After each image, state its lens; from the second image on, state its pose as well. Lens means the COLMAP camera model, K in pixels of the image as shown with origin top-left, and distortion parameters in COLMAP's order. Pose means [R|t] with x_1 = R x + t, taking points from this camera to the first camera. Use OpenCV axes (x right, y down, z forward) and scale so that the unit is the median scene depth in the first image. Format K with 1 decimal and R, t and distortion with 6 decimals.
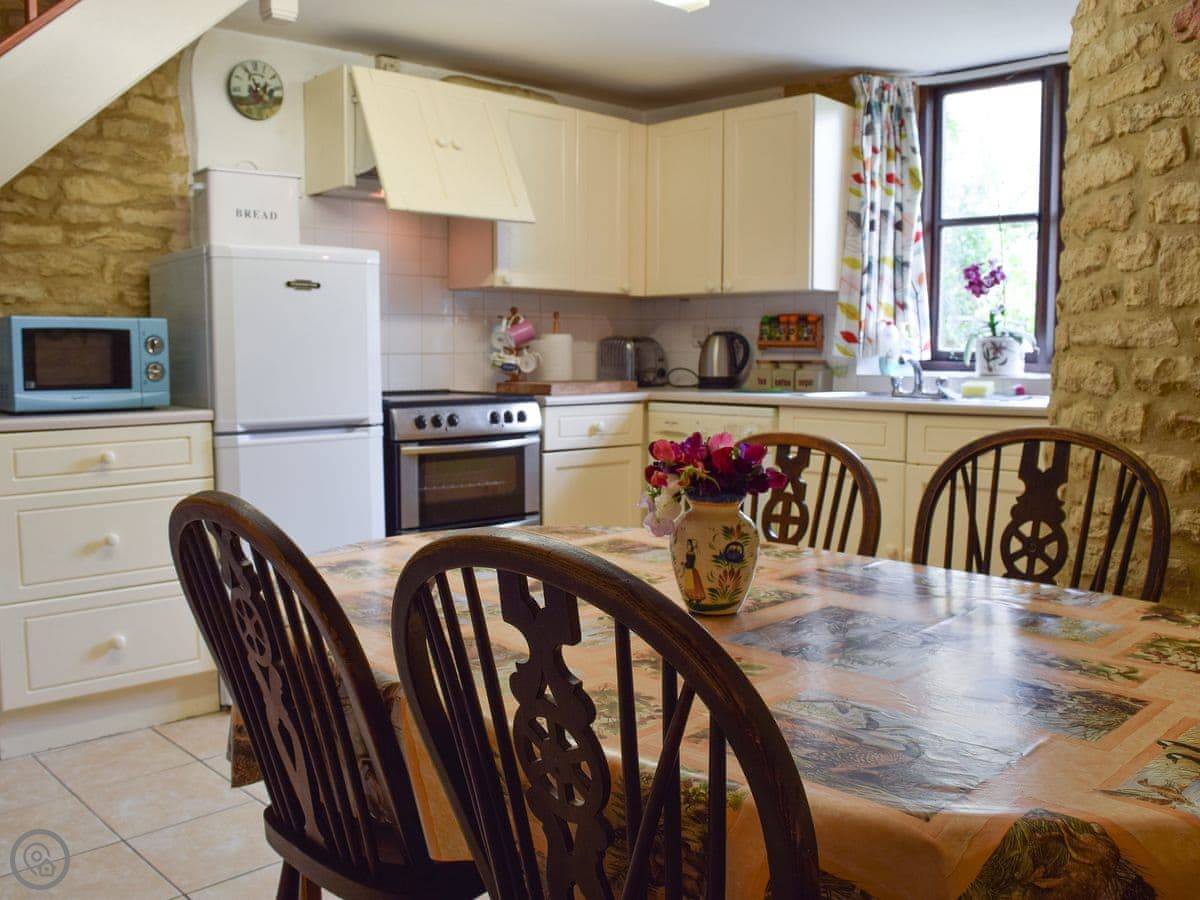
lens RADIAL K [[1088.2, 0, 600.0], [0, 1088.2, 450.0], [0, 0, 1]] dist [-0.076582, 0.003367]
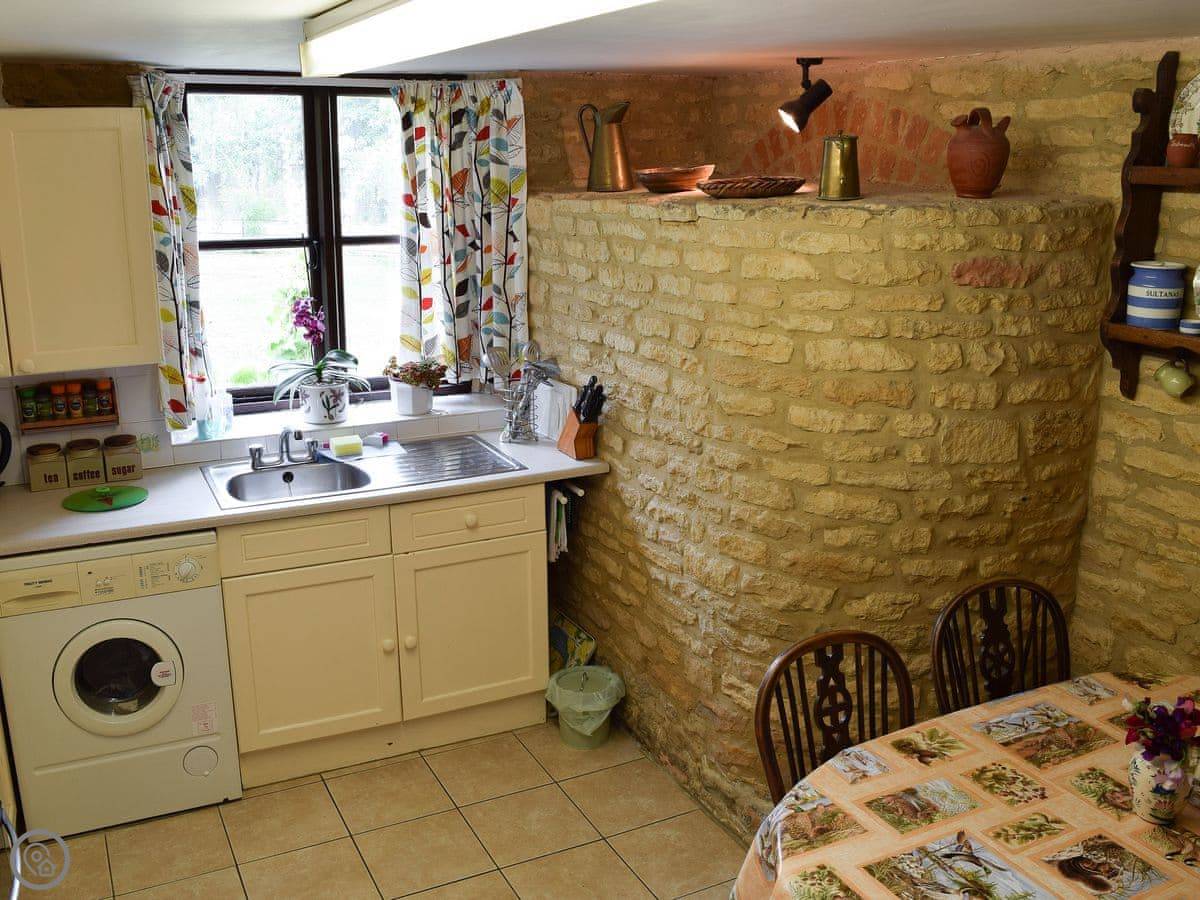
lens RADIAL K [[1088.2, 0, 600.0], [0, 1088.2, 450.0], [0, 0, 1]] dist [-0.076582, 0.003367]
pose [[0.278690, -0.250817, 0.927051, -0.950767], [0.069818, 0.968032, 0.240915, -0.528335], [-0.957840, -0.002416, 0.287292, 0.990210]]
